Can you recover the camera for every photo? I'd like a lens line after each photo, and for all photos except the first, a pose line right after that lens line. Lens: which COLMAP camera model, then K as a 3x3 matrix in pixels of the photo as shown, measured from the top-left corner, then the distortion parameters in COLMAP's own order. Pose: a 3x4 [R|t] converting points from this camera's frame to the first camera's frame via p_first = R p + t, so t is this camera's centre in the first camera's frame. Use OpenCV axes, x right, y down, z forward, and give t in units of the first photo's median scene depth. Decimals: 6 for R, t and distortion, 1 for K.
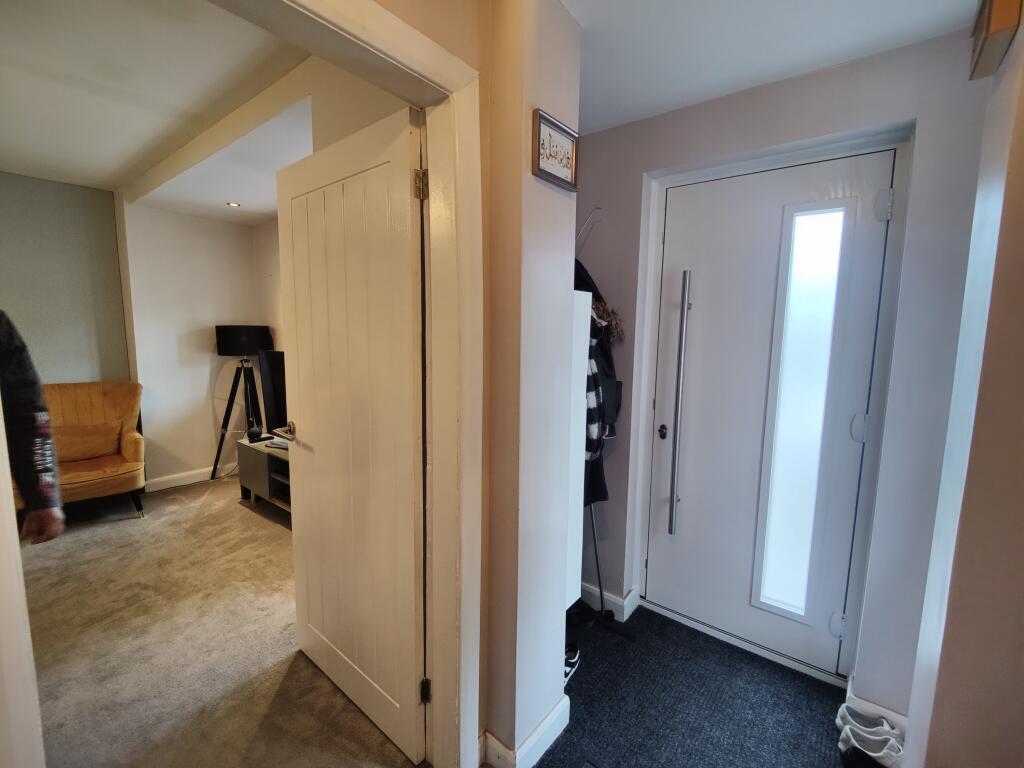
lens RADIAL K [[448.4, 0, 506.9], [0, 448.4, 382.0], [0, 0, 1]] dist [-0.002121, 0.000828]
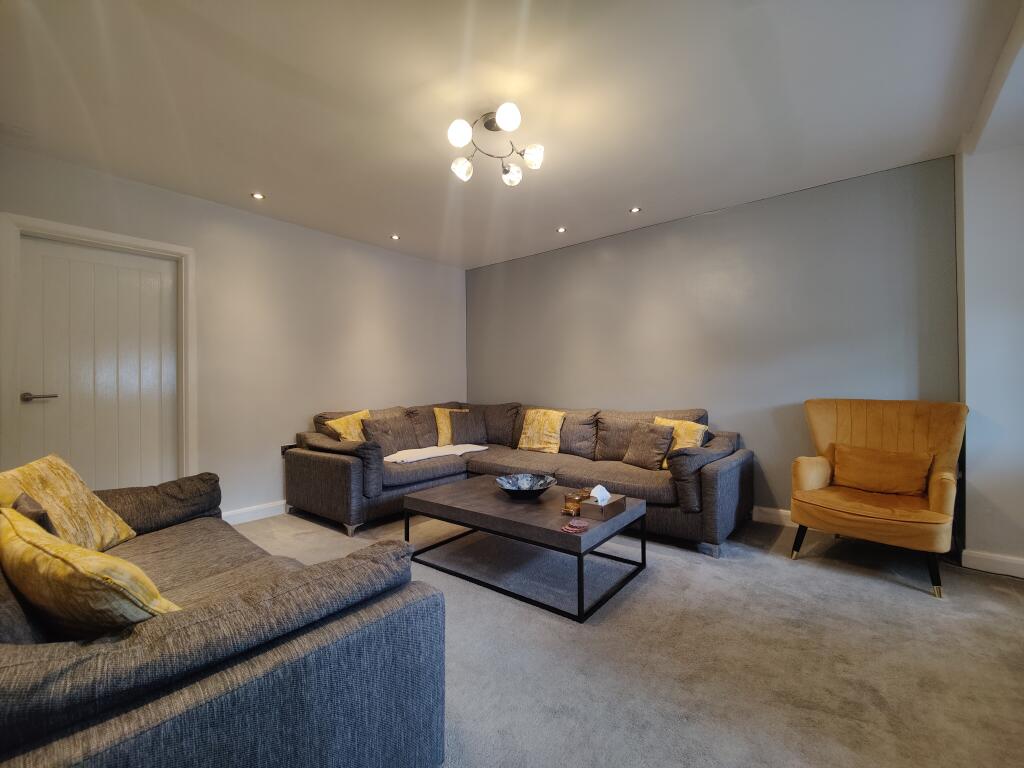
lens RADIAL K [[448.4, 0, 506.8], [0, 448.4, 379.7], [0, 0, 1]] dist [-0.002121, 0.000828]
pose [[-0.006351, -0.019582, -0.999788, -0.146652], [-0.110936, 0.993651, -0.018757, 0.069207], [0.993807, 0.110793, -0.008484, 0.358768]]
